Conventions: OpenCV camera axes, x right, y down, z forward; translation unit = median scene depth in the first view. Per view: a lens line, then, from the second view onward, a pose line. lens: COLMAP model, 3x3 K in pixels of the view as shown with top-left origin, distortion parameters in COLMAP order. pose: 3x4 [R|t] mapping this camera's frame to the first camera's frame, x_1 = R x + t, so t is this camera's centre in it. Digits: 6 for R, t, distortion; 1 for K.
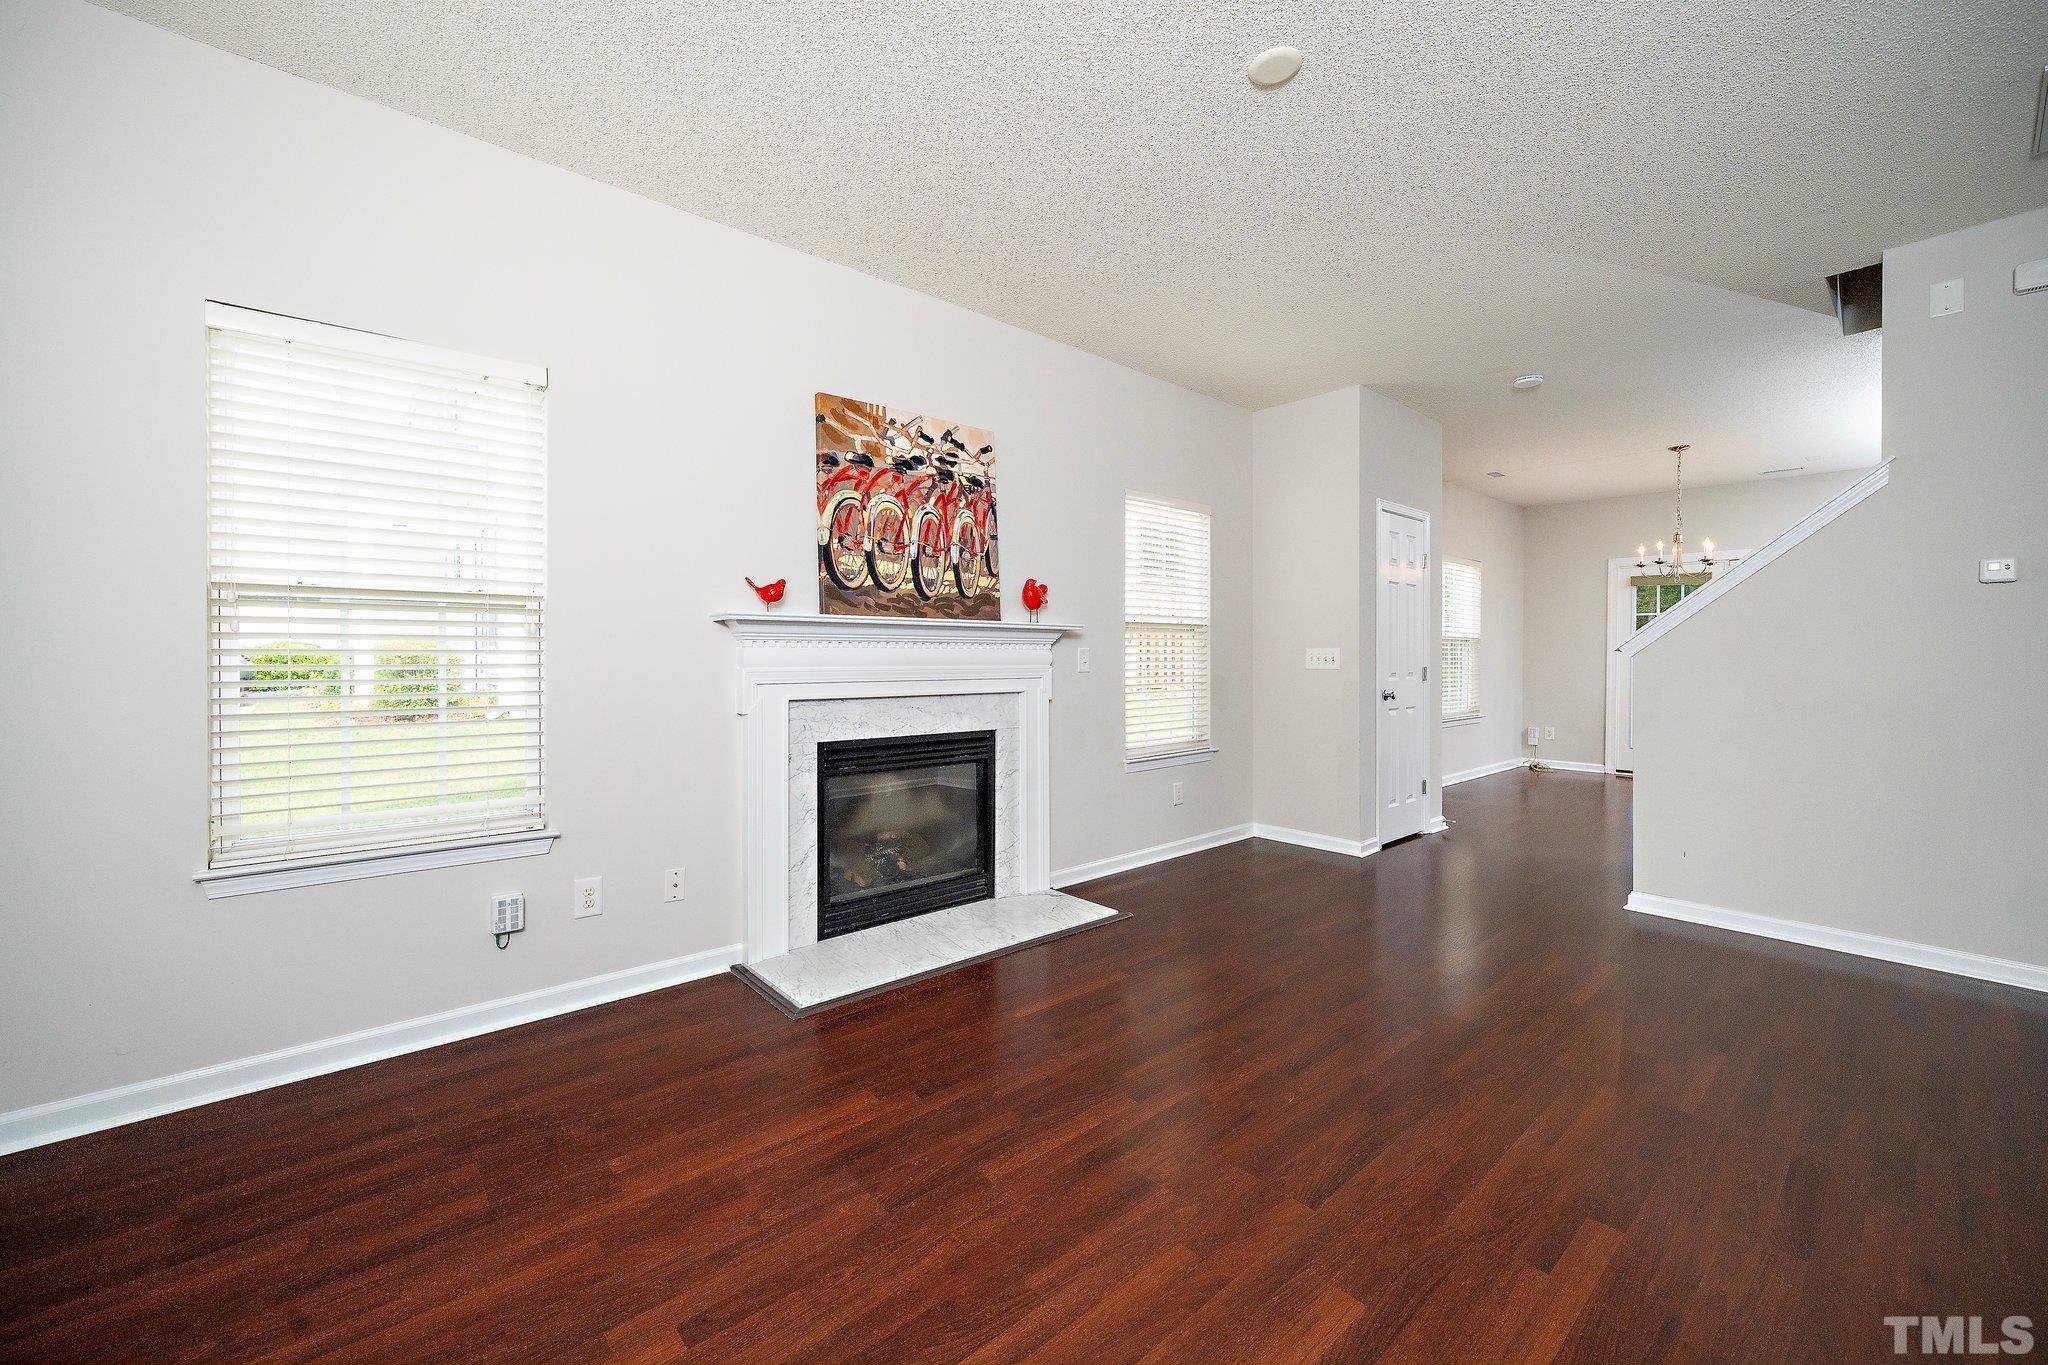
lens RADIAL K [[772.0, 0, 990.0], [0, 772.0, 660.9], [0, 0, 1]] dist [-0.000682, -0.000103]
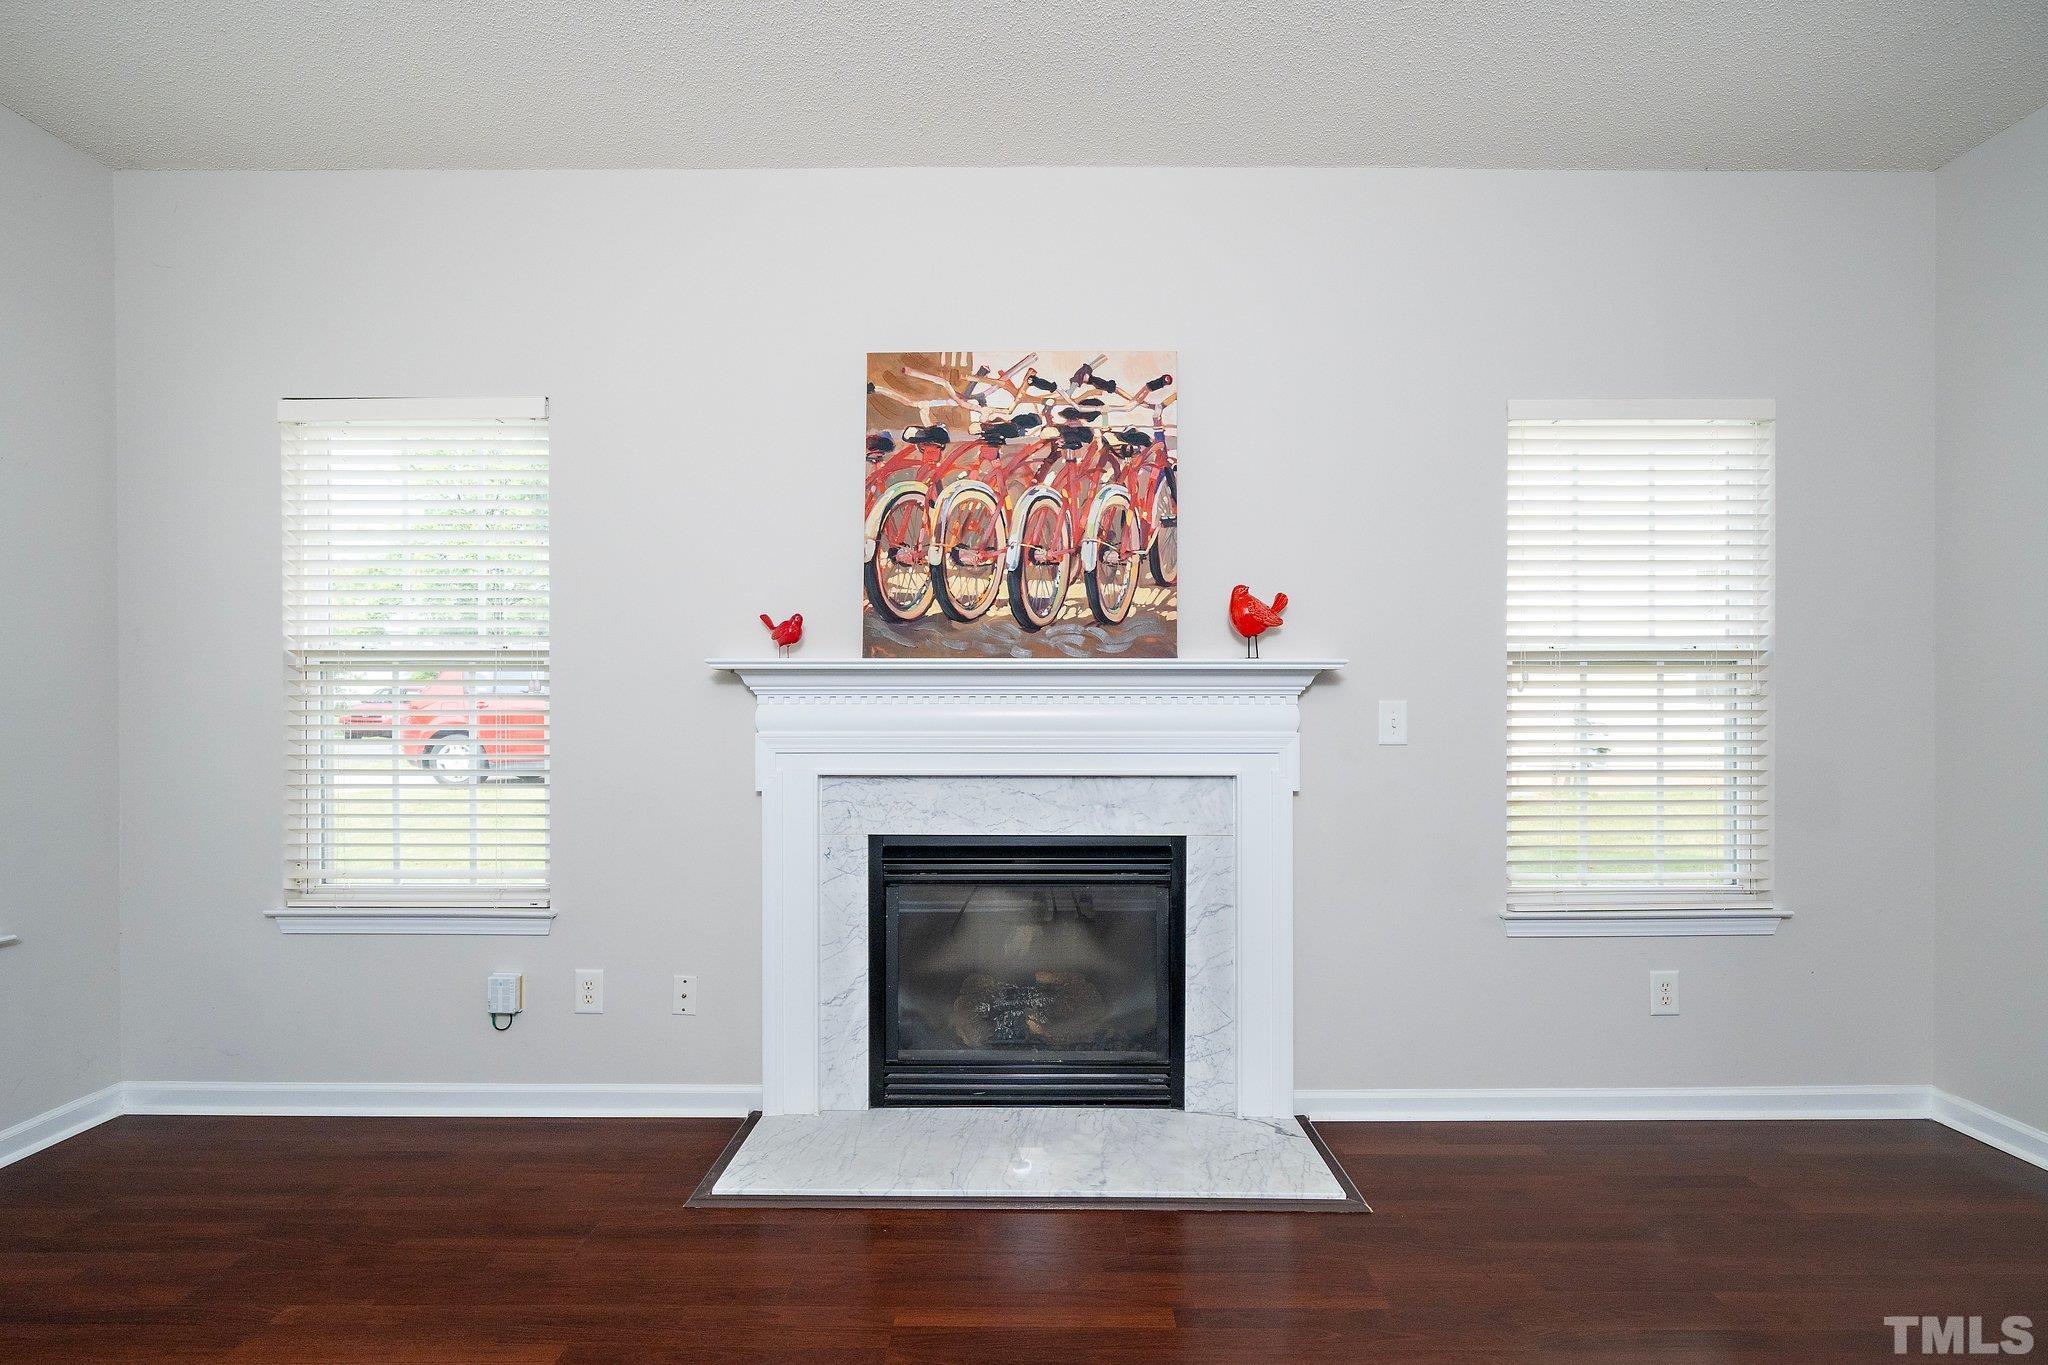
lens RADIAL K [[952.5, 0, 1025.8], [0, 952.5, 724.4], [0, 0, 1]] dist [-0.001163, 0.000066]
pose [[0.778918, 0.003683, -0.627115, 0.421301], [-0.003306, 0.999993, 0.001766, -0.000467], [0.627117, 0.000698, 0.778925, 0.363398]]
